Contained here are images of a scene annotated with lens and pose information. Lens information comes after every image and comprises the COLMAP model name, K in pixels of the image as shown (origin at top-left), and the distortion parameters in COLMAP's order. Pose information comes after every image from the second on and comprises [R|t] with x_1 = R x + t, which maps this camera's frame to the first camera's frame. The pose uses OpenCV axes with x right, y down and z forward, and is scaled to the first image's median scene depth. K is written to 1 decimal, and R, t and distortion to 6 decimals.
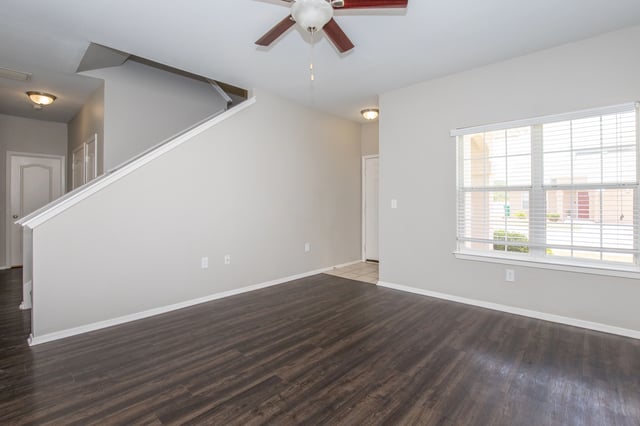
lens RADIAL K [[304.4, 0, 319.3], [0, 304.4, 201.9], [0, 0, 1]] dist [-0.022445, 0.000637]
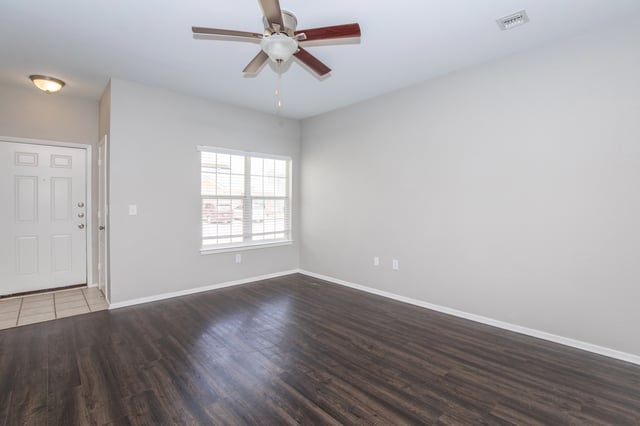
lens RADIAL K [[304.4, 0, 319.3], [0, 304.4, 201.9], [0, 0, 1]] dist [-0.022445, 0.000637]
pose [[0.085261, 0.003462, 0.996353, -0.817822], [0.000306, 0.999994, -0.003501, -0.020443], [-0.996359, 0.000604, 0.085260, 0.523761]]
